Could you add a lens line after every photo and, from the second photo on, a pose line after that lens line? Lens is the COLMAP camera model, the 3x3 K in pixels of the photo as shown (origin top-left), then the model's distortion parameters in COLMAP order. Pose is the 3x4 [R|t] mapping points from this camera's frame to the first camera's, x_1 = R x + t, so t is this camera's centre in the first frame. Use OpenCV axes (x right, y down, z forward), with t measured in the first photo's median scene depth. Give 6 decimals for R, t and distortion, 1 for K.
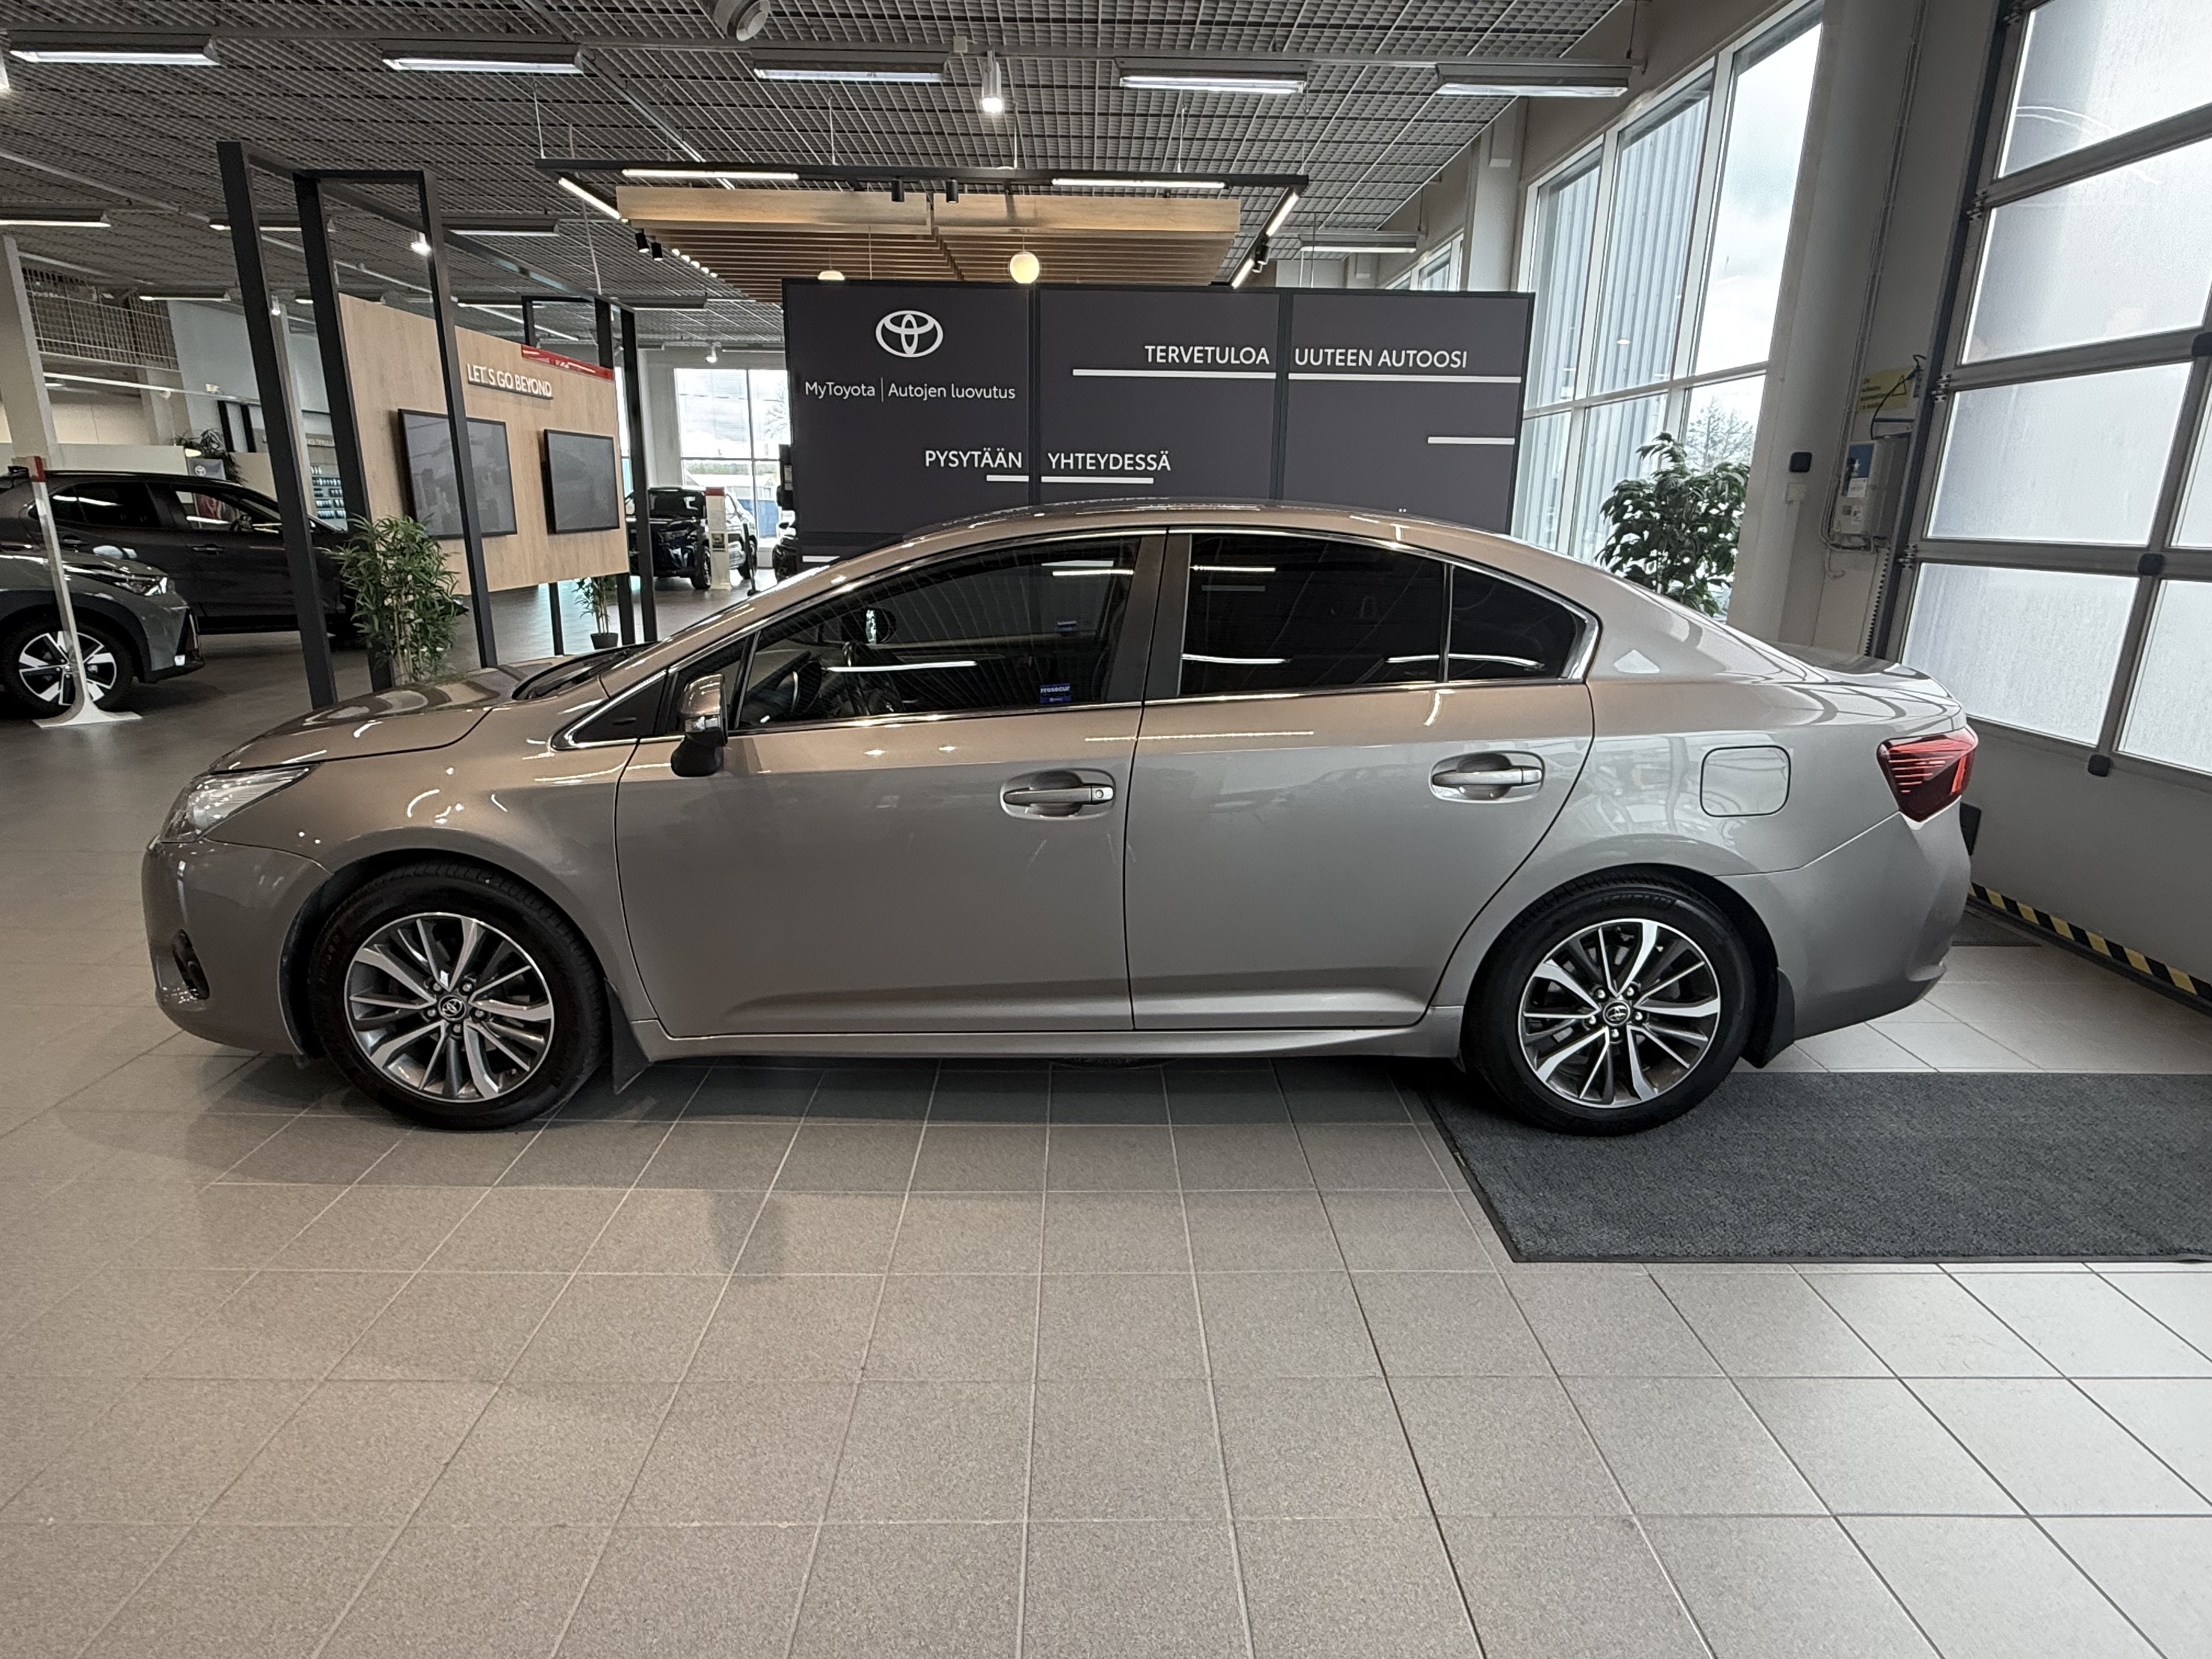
lens RADIAL K [[1190.8, 0, 1106.0], [0, 1190.8, 829.5], [0, 0, 1]] dist [0.001106, 0.000826]
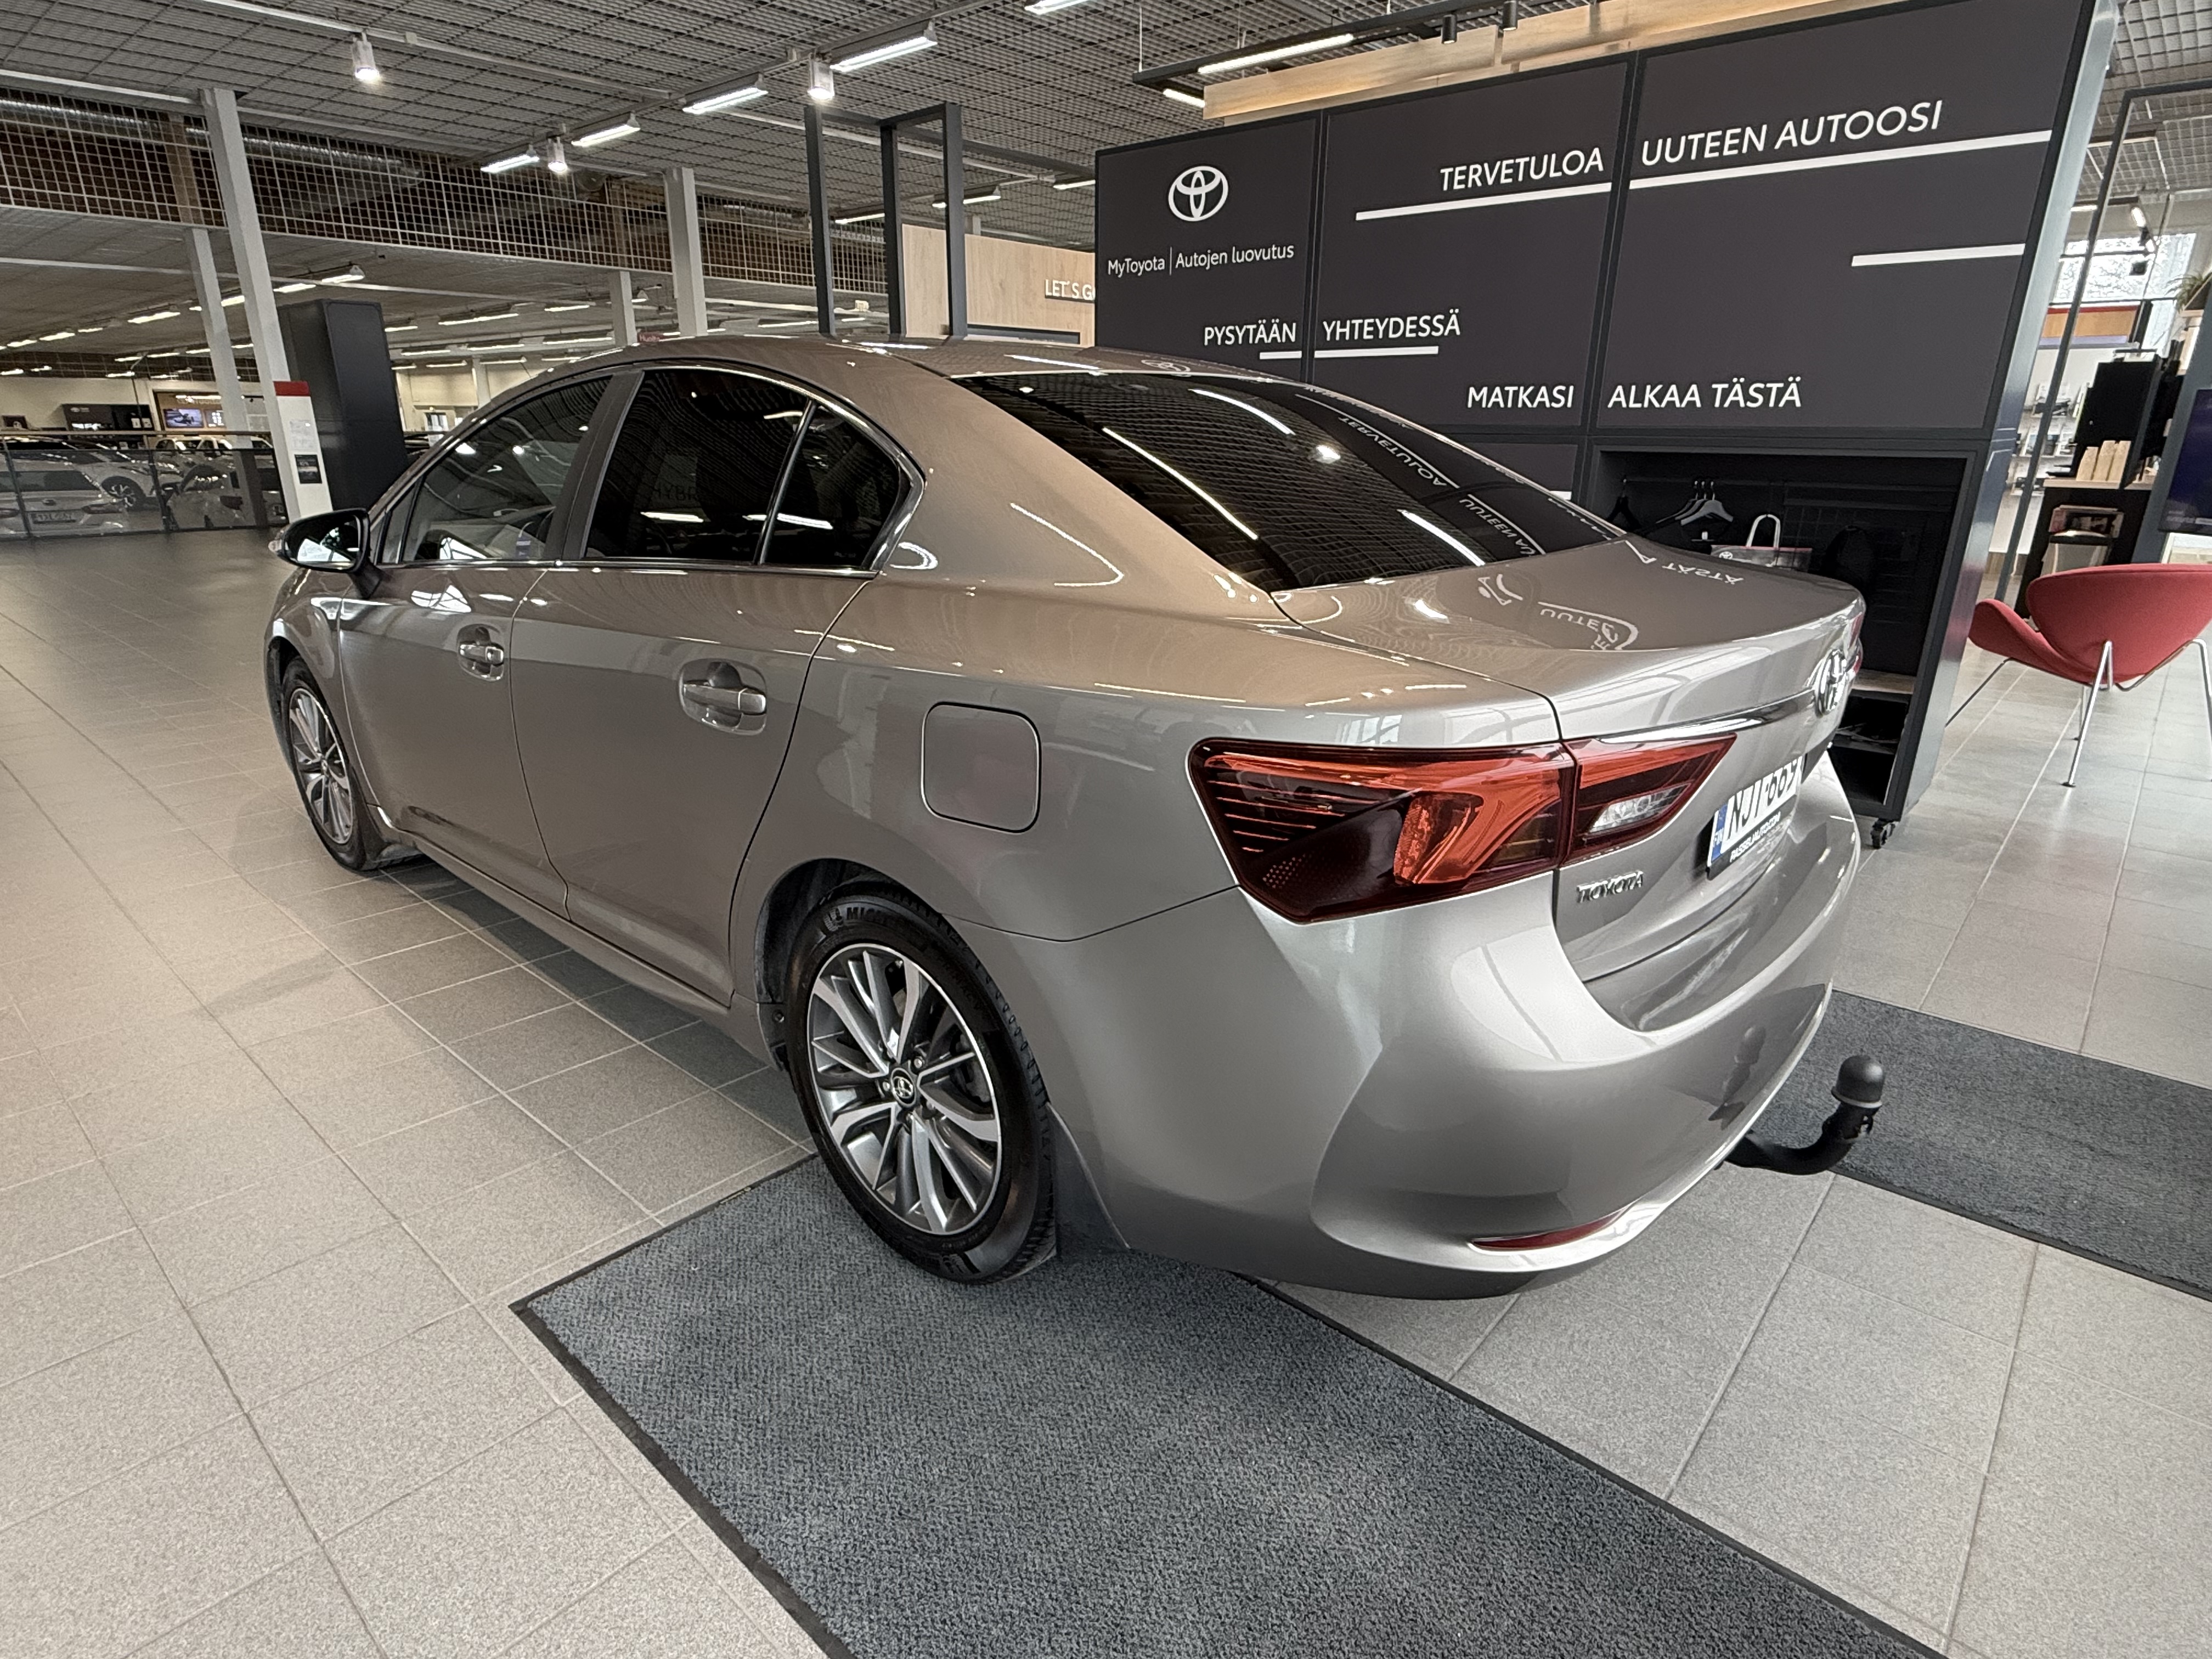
lens RADIAL K [[1190.8, 0, 1106.0], [0, 1190.8, 829.5], [0, 0, 1]] dist [0.001106, 0.000826]
pose [[0.733302, 0.211954, -0.646022, 0.458491], [-0.176478, 0.976937, 0.120203, -0.043478], [0.656600, 0.025863, 0.753795, 0.286641]]
